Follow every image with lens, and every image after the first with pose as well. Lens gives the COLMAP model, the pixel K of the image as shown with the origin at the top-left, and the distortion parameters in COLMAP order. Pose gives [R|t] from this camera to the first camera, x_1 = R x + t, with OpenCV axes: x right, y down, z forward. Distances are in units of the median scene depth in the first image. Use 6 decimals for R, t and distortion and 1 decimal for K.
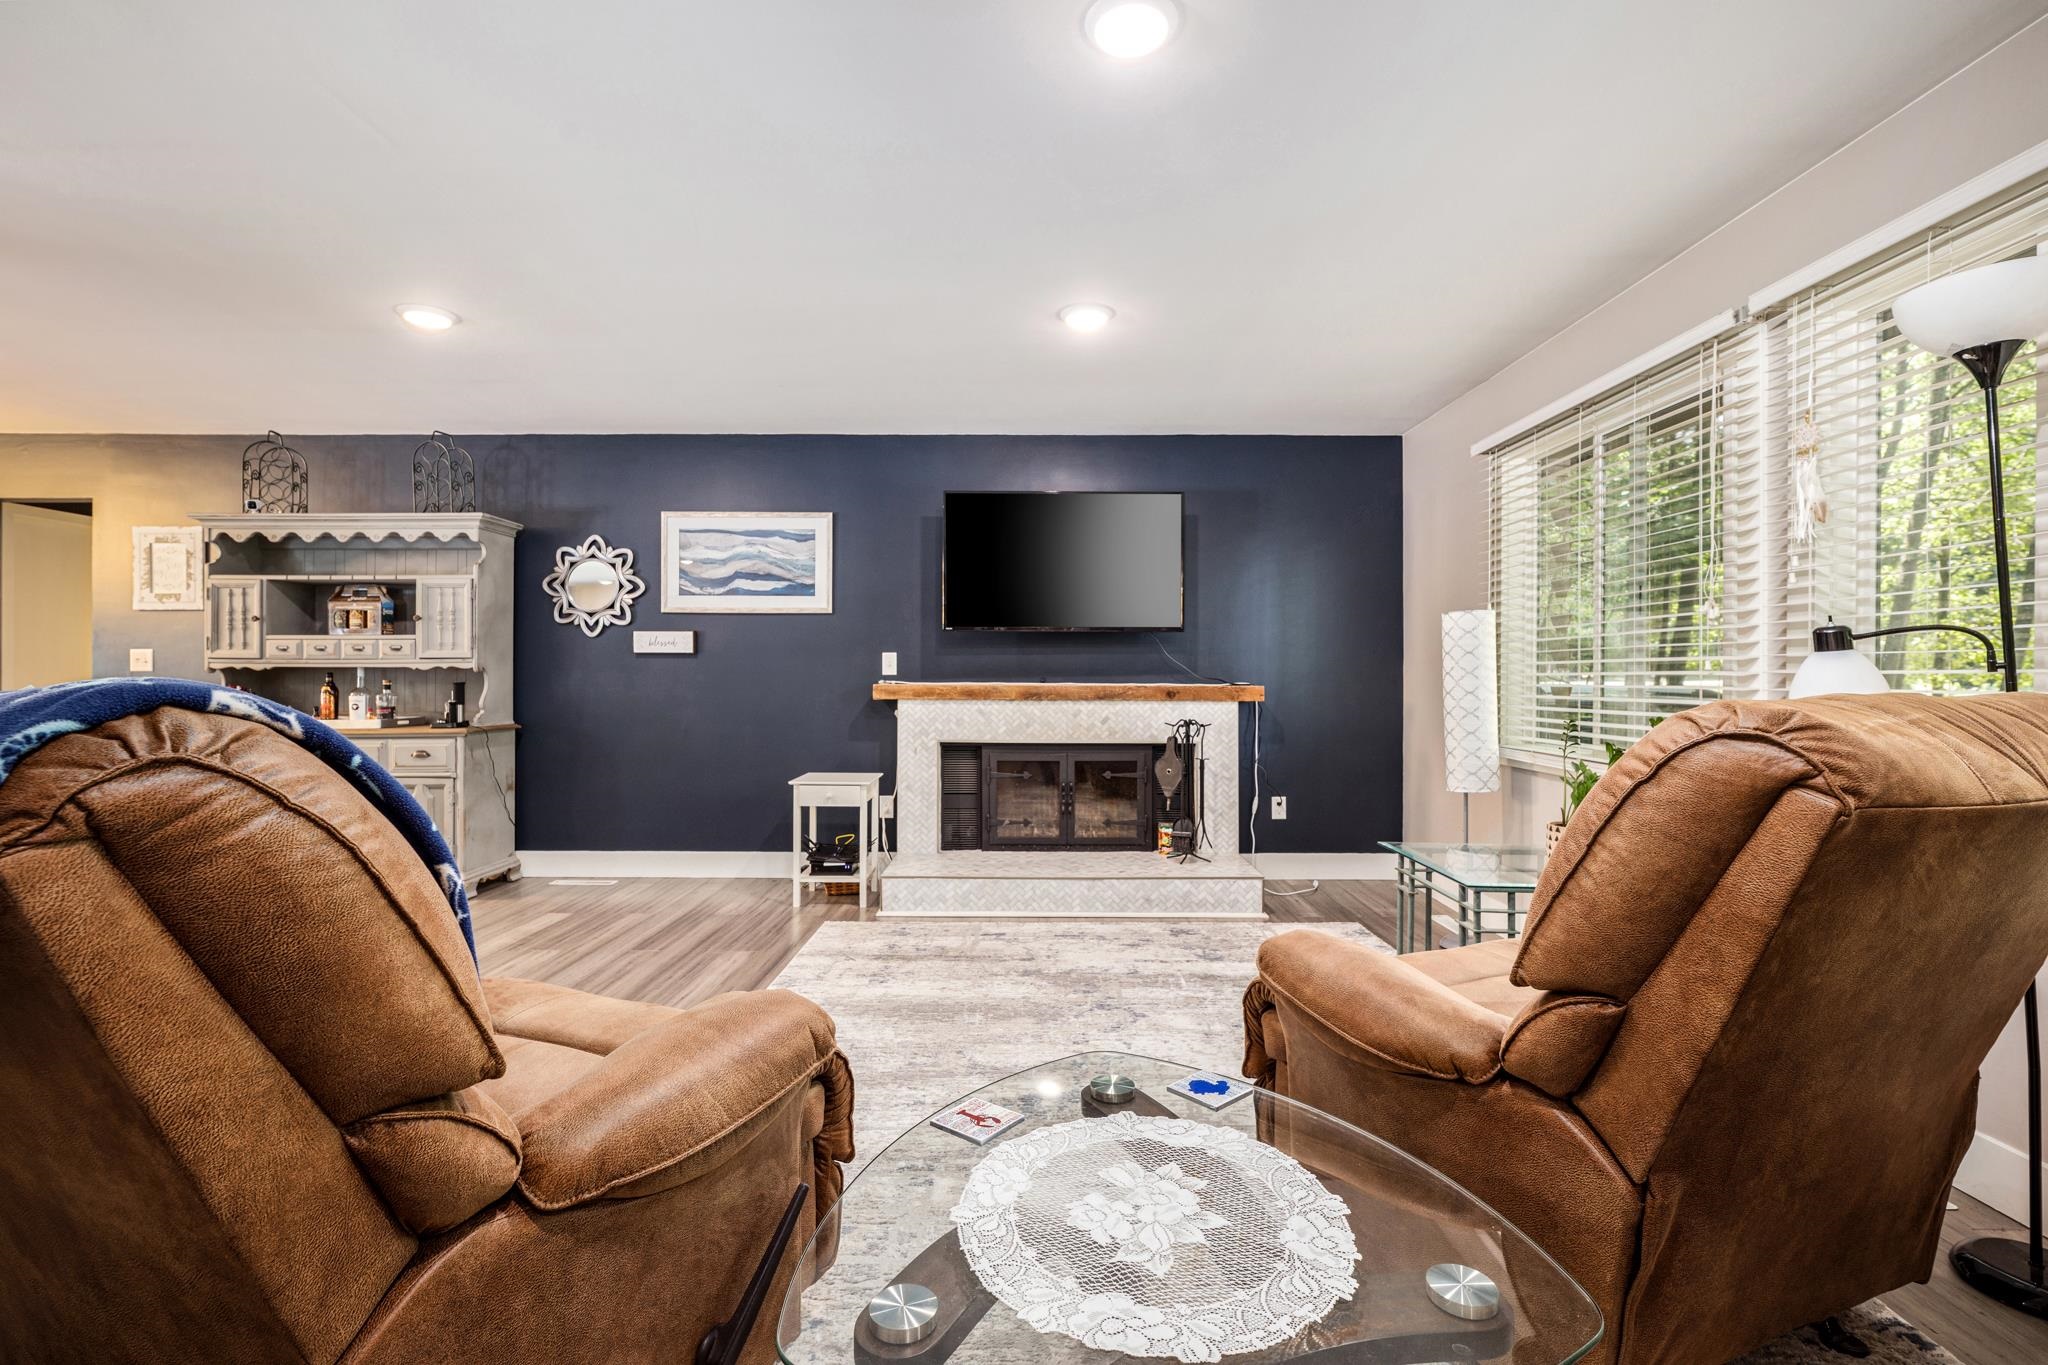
lens RADIAL K [[943.9, 0, 1026.2], [0, 943.9, 688.2], [0, 0, 1]] dist [0.001732, 0.000162]
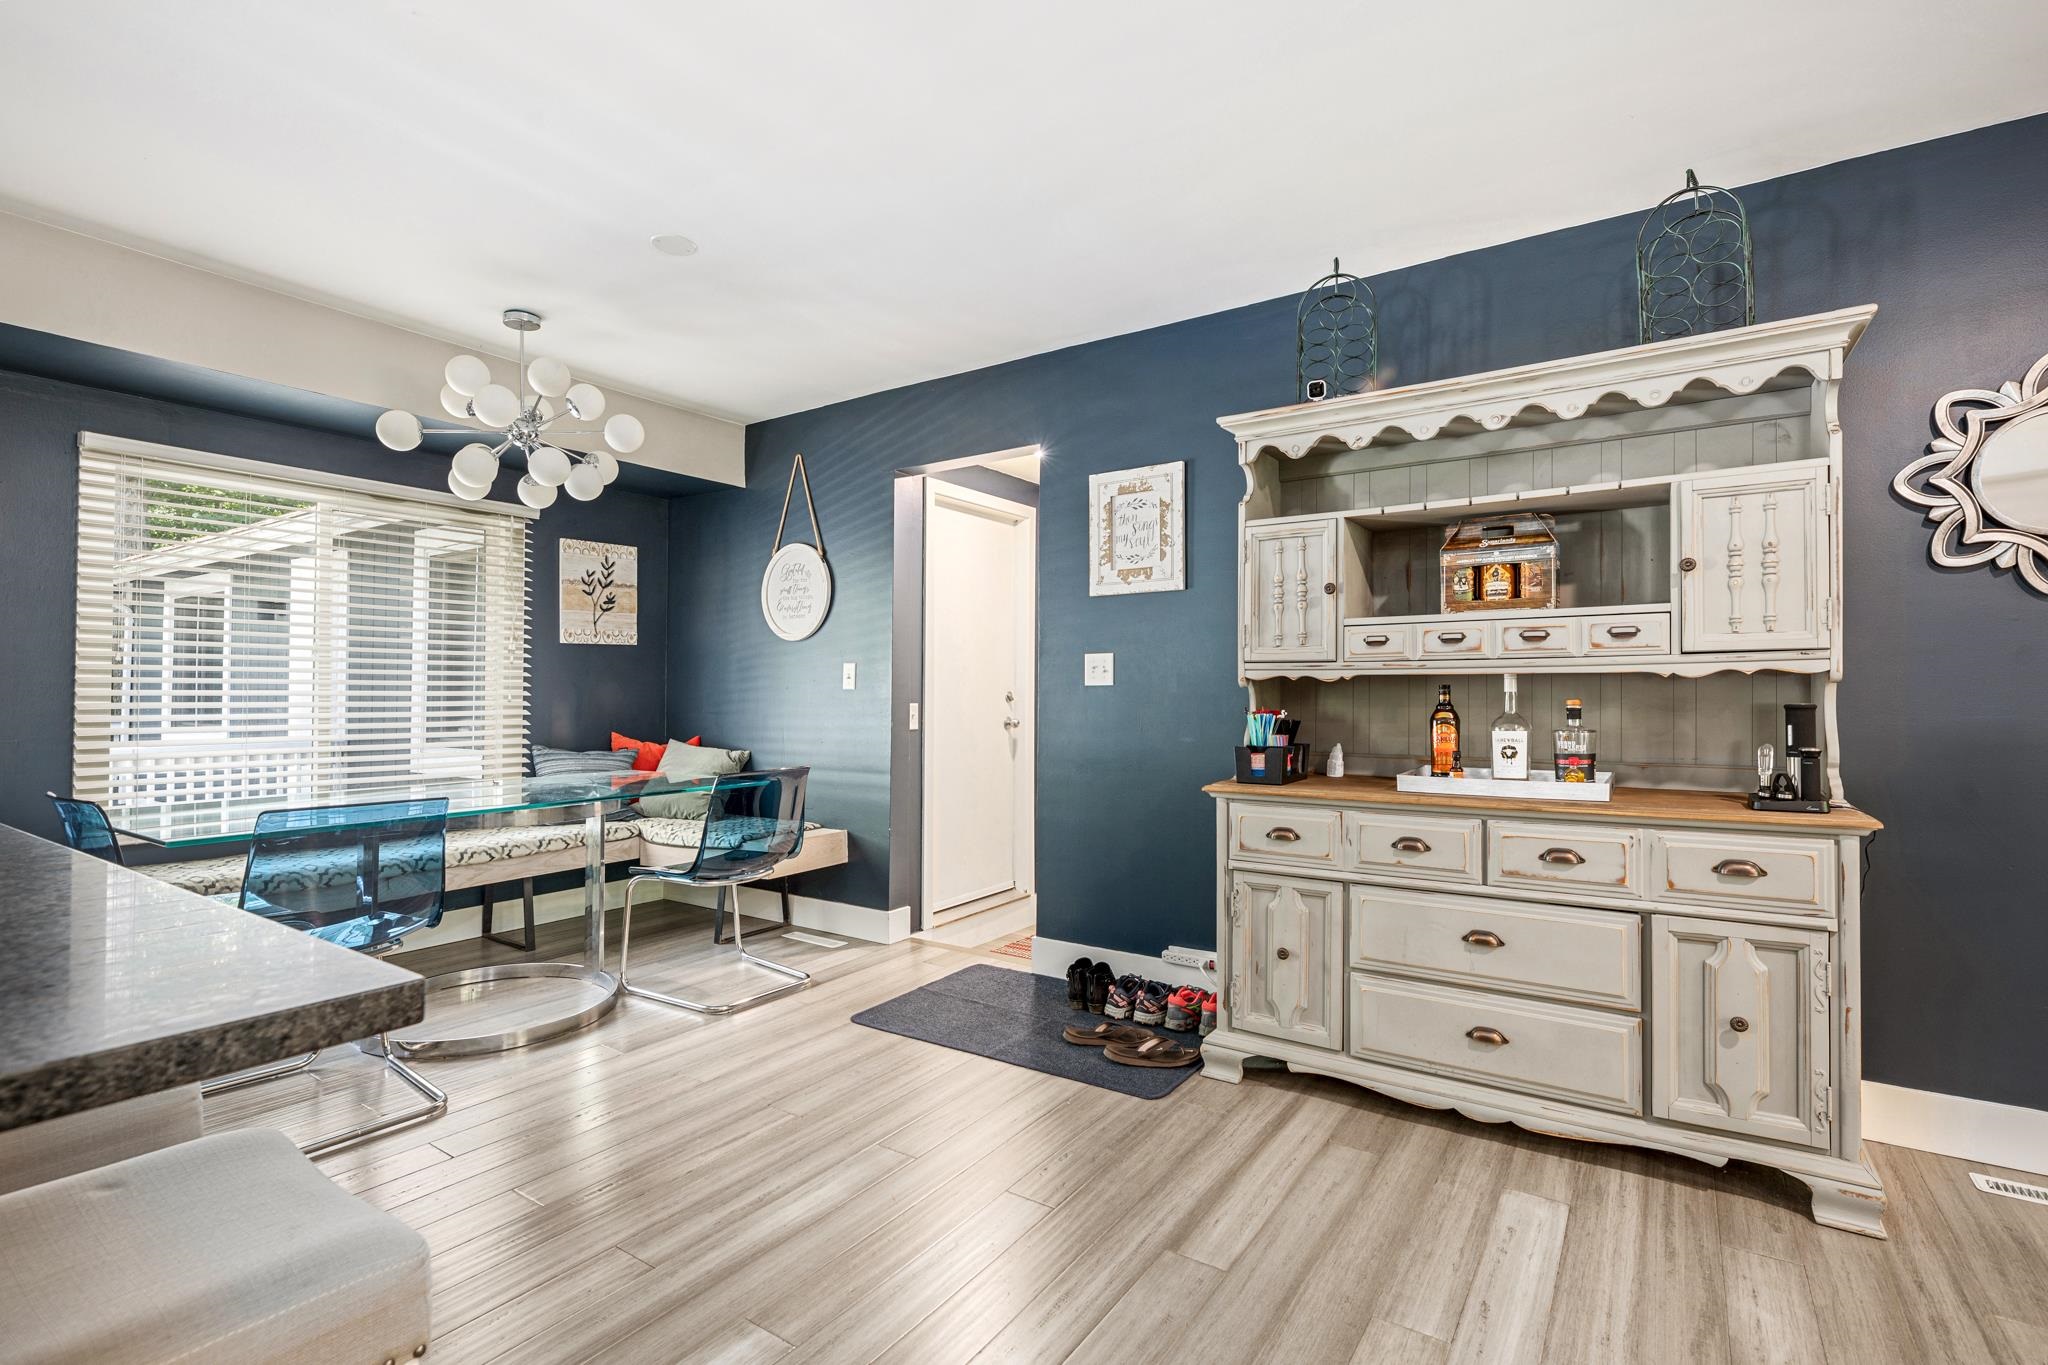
lens RADIAL K [[943.9, 0, 1024.0], [0, 943.9, 683.4], [0, 0, 1]] dist [0.001732, 0.000162]
pose [[0.832142, -0.008194, -0.554502, -0.640073], [-0.000042, 0.999890, -0.014839, -0.009286], [0.554562, 0.012372, 0.832050, 0.425763]]
